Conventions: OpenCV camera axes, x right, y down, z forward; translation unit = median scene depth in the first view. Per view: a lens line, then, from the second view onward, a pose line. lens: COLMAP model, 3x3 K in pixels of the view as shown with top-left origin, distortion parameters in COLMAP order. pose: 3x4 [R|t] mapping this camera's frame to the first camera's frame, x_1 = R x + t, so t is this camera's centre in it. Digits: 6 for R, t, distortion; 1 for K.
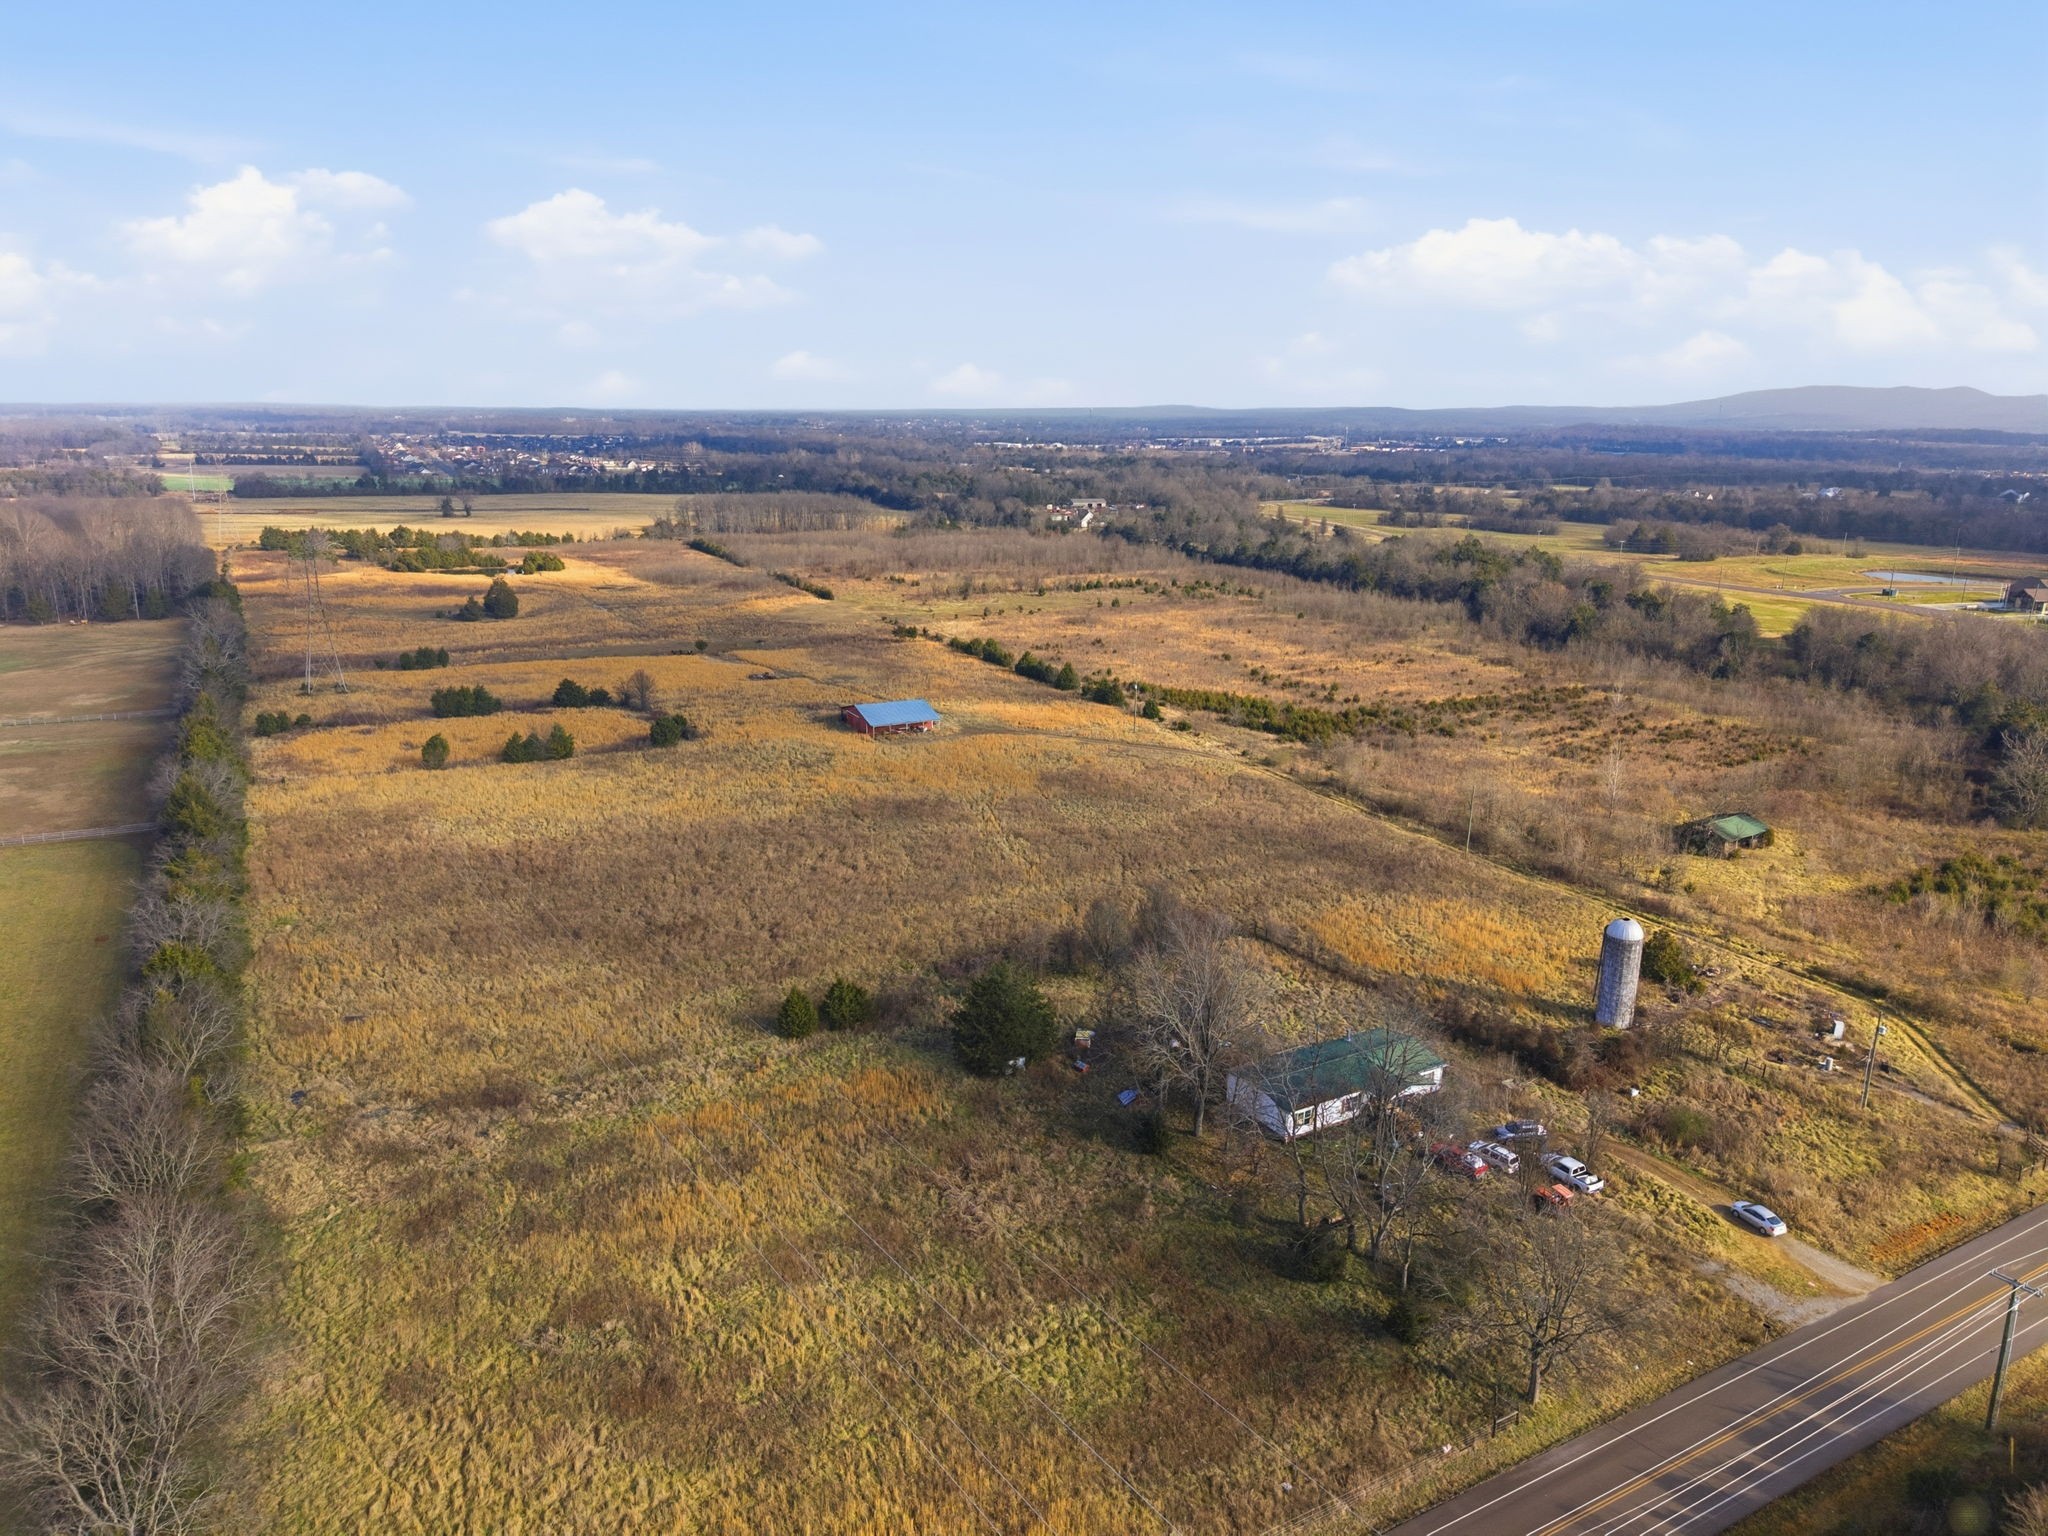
lens RADIAL K [[1350.8, 0, 1017.3], [0, 1350.8, 829.1], [0, 0, 1]] dist [0.062597, -0.111598]
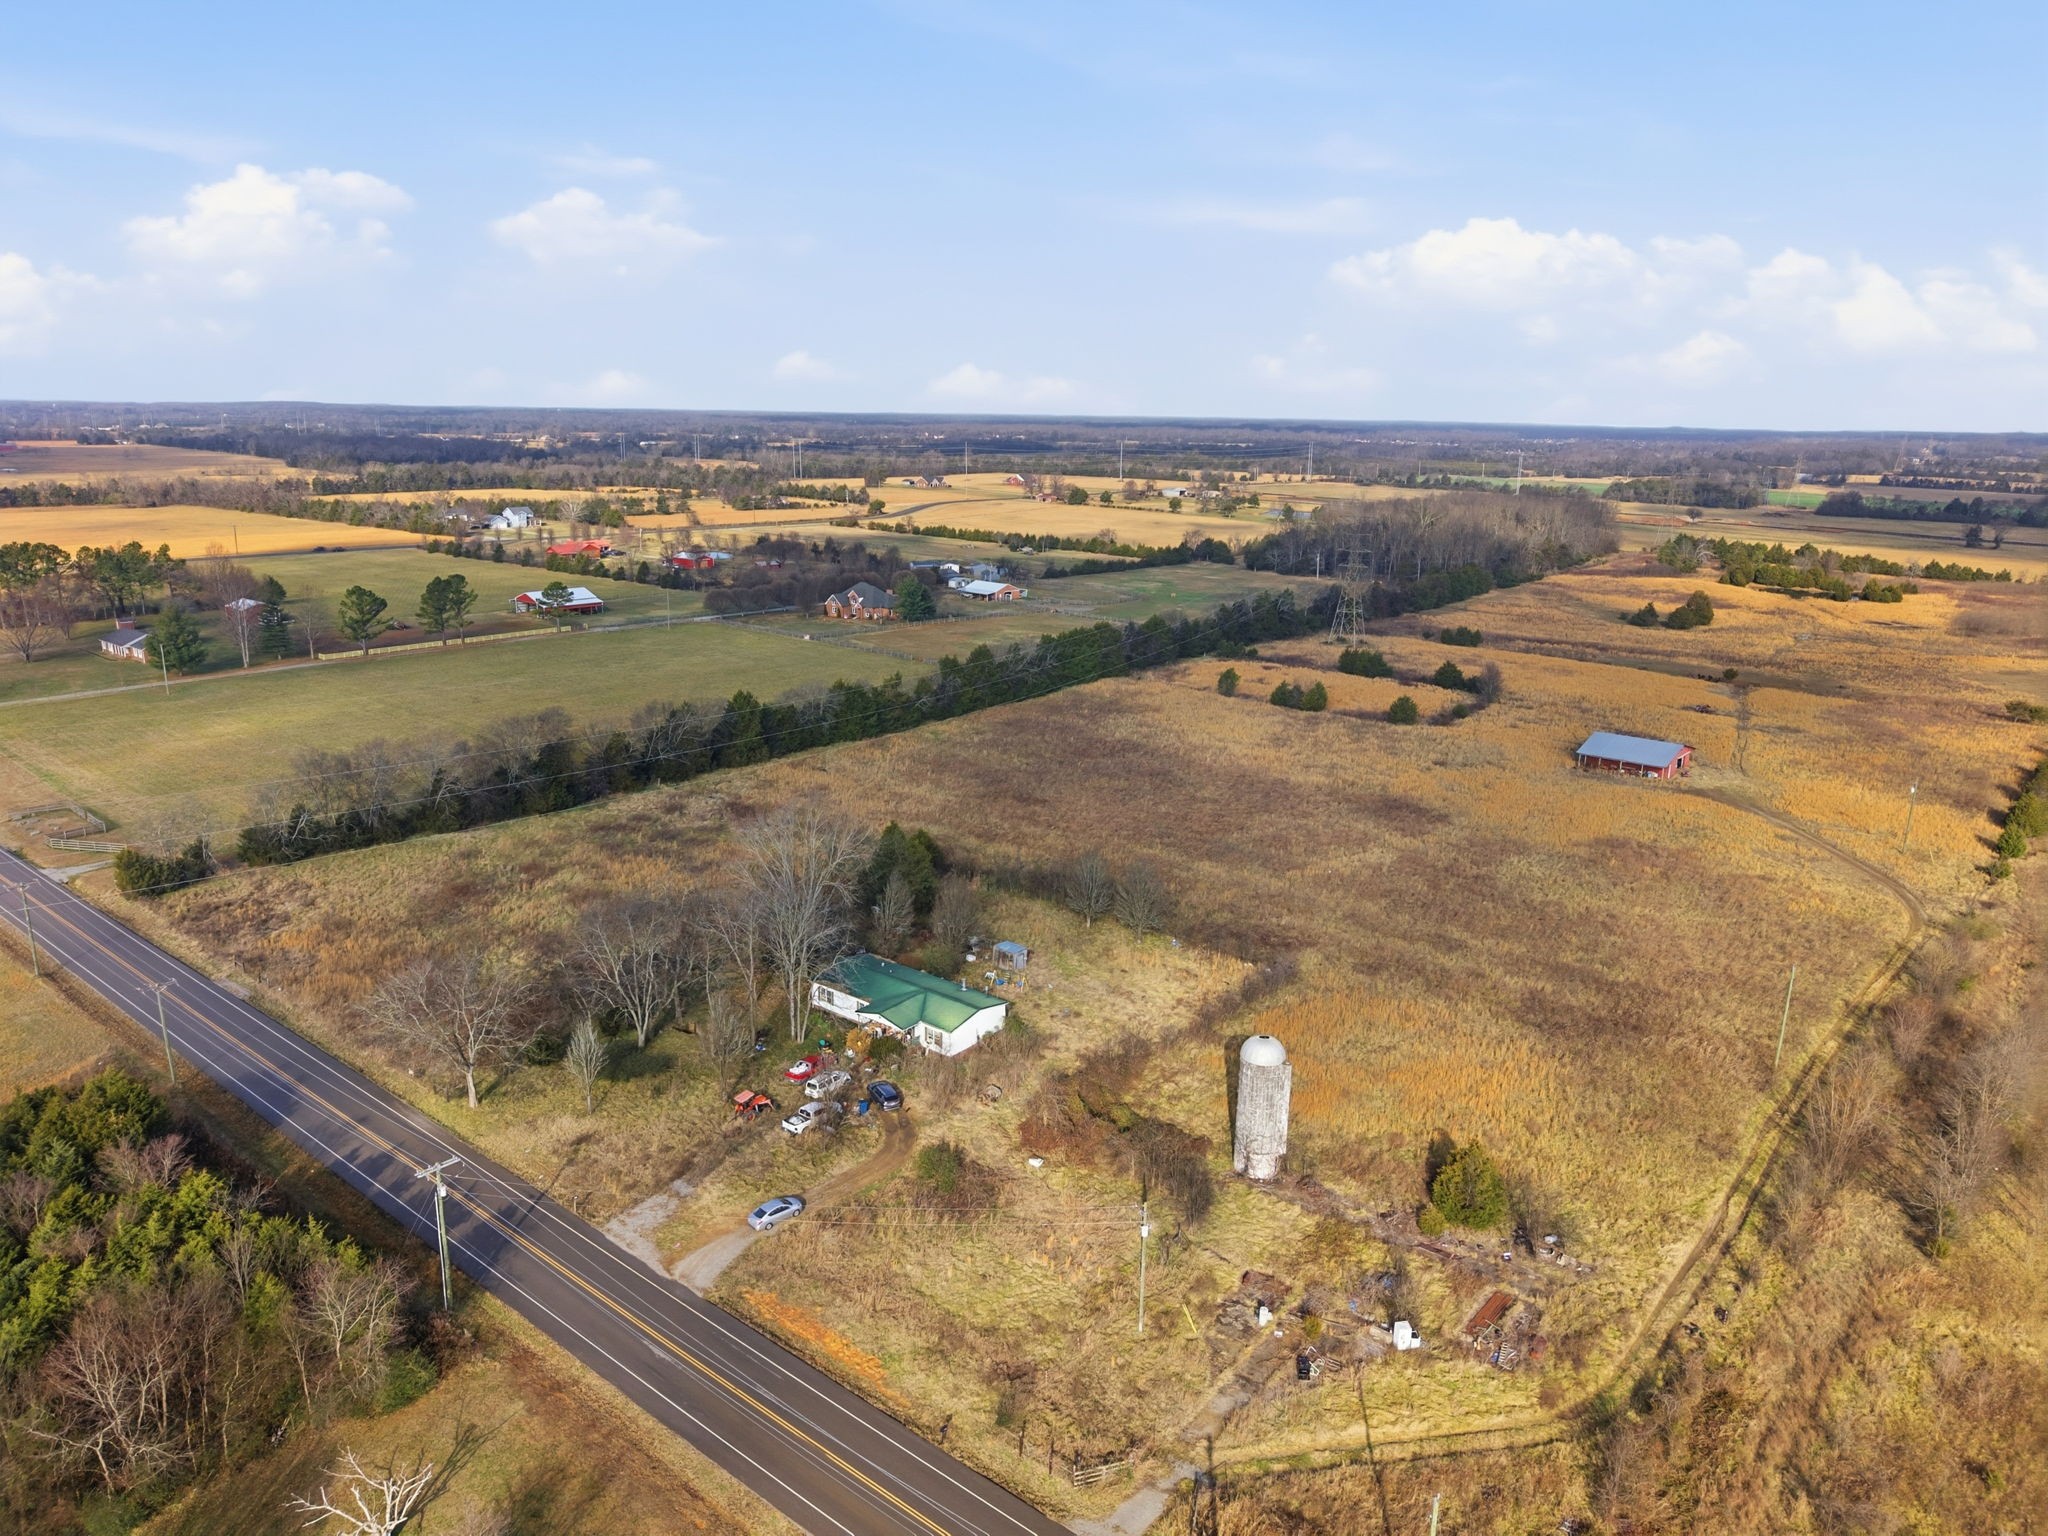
lens RADIAL K [[1362.4, 0, 1024.0], [0, 1362.4, 768.0], [0, 0, 1]] dist [0.047027, -0.049483]
pose [[0.372893, 0.229853, -0.898954, 0.300334], [-0.285415, 0.950272, 0.124583, -0.038630], [0.882887, 0.210119, 0.419953, 0.145638]]
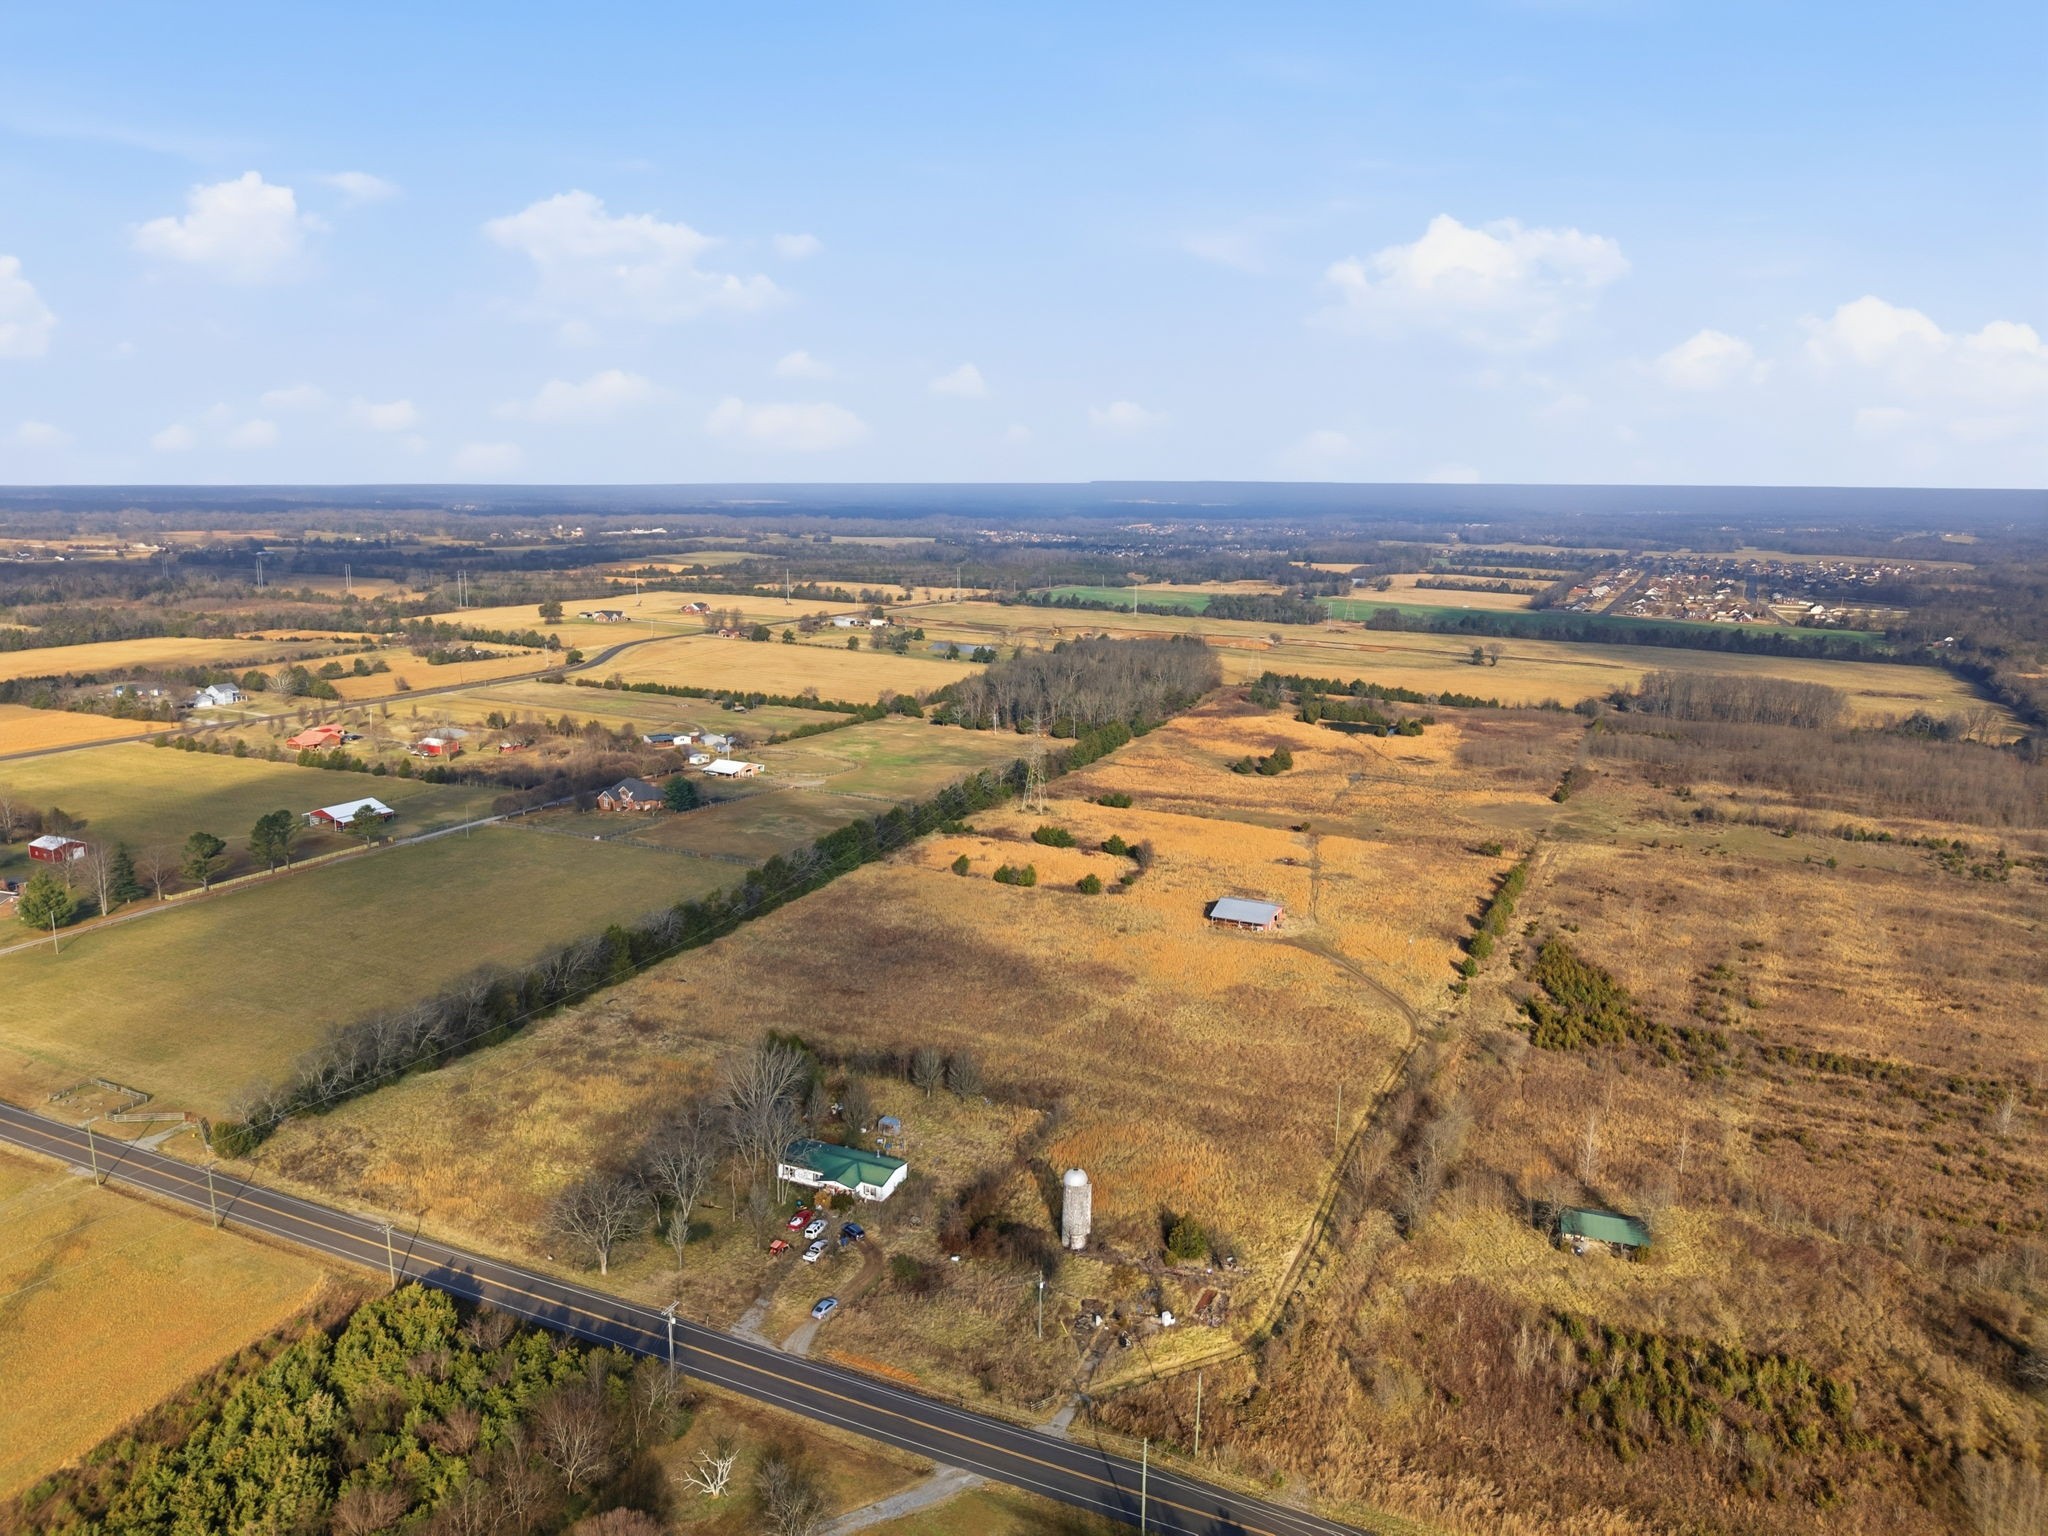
lens RADIAL K [[1350.8, 0, 1017.3], [0, 1350.8, 829.1], [0, 0, 1]] dist [0.062597, -0.111598]
pose [[0.600113, 0.194456, -0.775920, 0.404135], [-0.243265, 0.968424, 0.054554, -0.094965], [0.762028, 0.156016, 0.628468, 0.004273]]
